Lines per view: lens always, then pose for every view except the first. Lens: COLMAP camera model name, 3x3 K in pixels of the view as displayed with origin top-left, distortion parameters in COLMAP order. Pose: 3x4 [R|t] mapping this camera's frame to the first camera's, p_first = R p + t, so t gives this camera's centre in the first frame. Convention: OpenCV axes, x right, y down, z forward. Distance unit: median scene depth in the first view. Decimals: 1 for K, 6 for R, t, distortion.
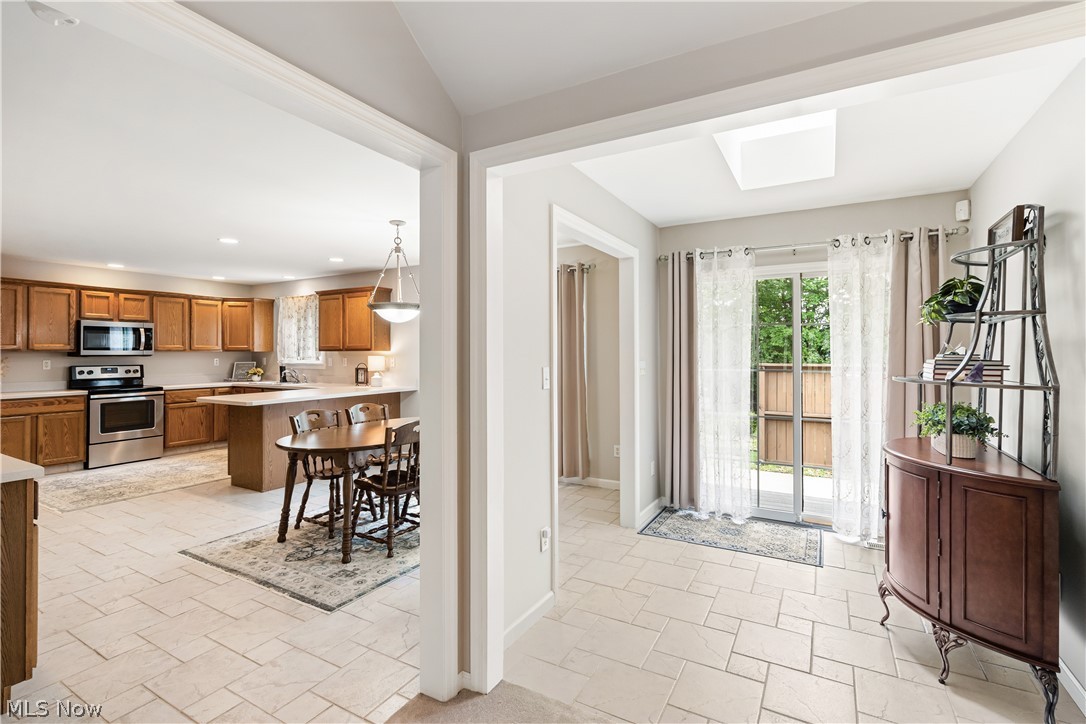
lens RADIAL K [[508.9, 0, 521.4], [0, 508.9, 348.5], [0, 0, 1]] dist [-0.001815, 0.000419]
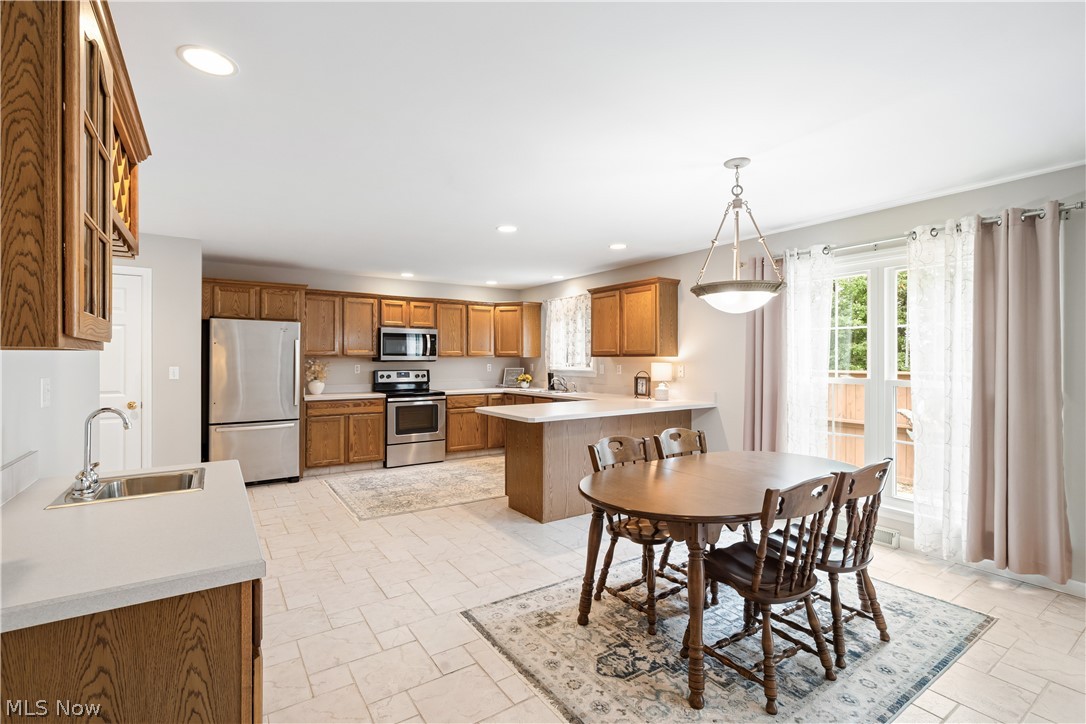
lens RADIAL K [[488.1, 0, 524.3], [0, 488.1, 359.2], [0, 0, 1]] dist [-0.001438, 0.000336]
pose [[0.898758, 0.002937, -0.438436, -0.149045], [0.000665, 0.999967, 0.008063, 0.002816], [0.438445, -0.007538, 0.898726, 0.213257]]
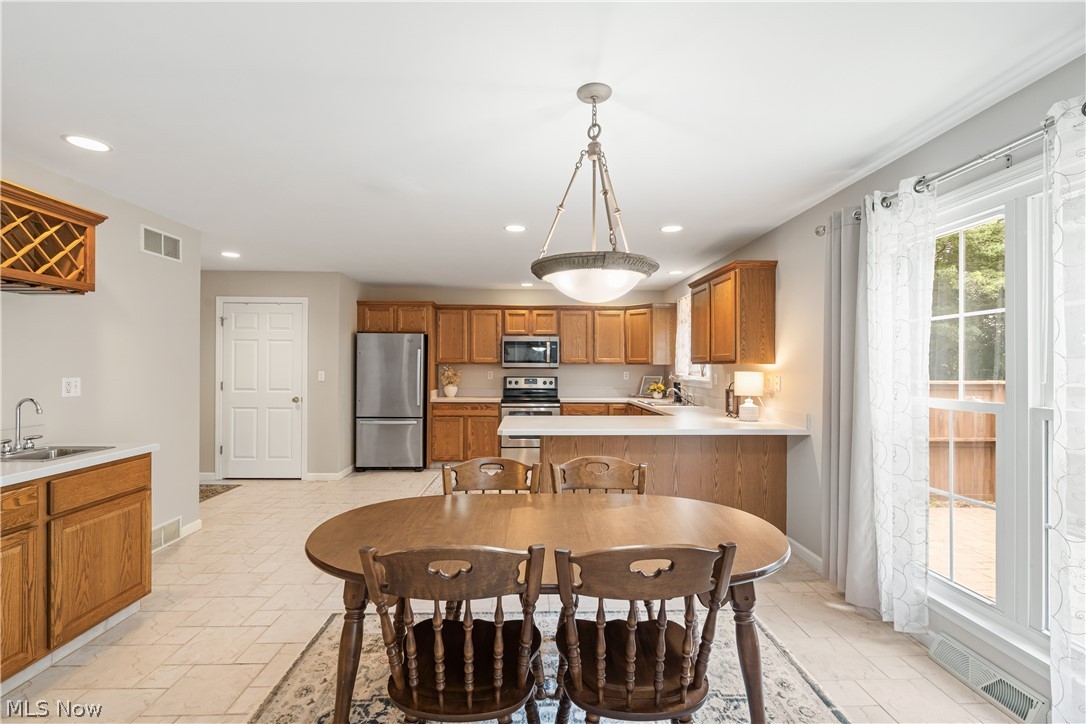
lens RADIAL K [[477.1, 0, 537.9], [0, 477.1, 364.7], [0, 0, 1]] dist [-0.000129, 0.000110]
pose [[0.535303, 0.002369, -0.844657, 0.074725], [0.001364, 0.999992, 0.003669, 0.003850], [0.844659, -0.003117, 0.535296, 0.501602]]
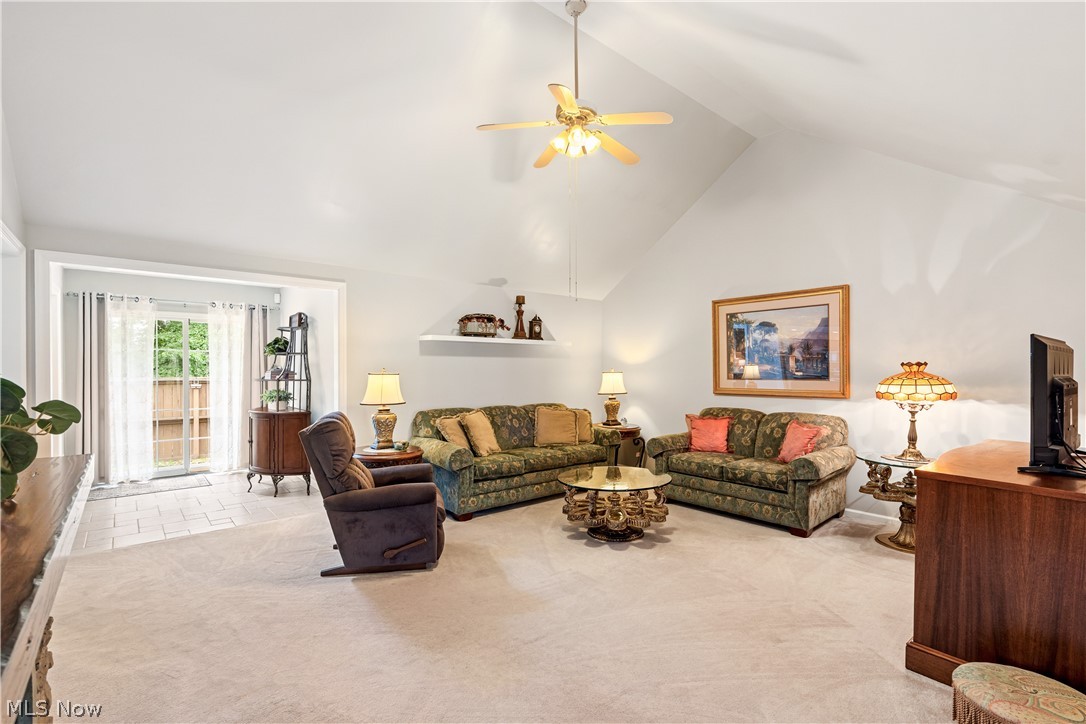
lens RADIAL K [[502.2, 0, 547.8], [0, 502.2, 367.5], [0, 0, 1]] dist [0.026835, 0.000153]
pose [[0.329737, 0.001370, 0.944072, -0.387427], [-0.005532, 0.999985, 0.000481, -0.001057], [-0.944057, -0.005381, 0.329739, -0.390077]]
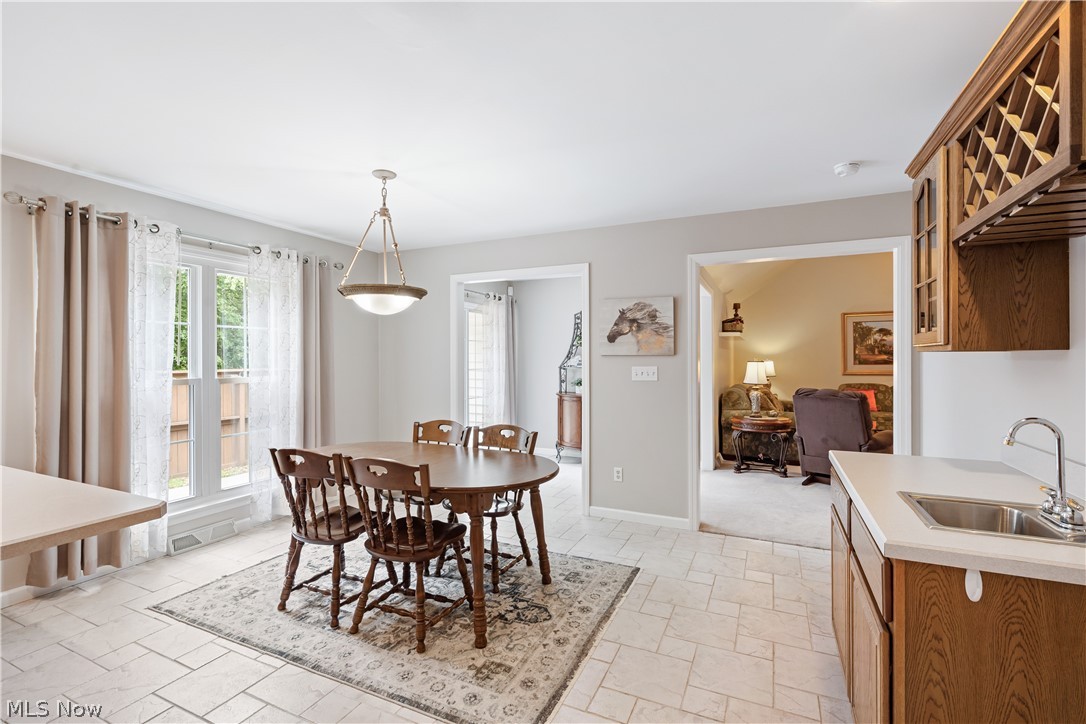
lens RADIAL K [[491.2, 0, 553.9], [0, 491.2, 360.0], [0, 0, 1]] dist [-0.000849, 0.000041]
pose [[-0.124171, -0.003746, 0.992254, -0.667444], [-0.005497, 0.999980, 0.003088, 0.006306], [-0.992246, -0.005071, -0.124189, 0.595344]]
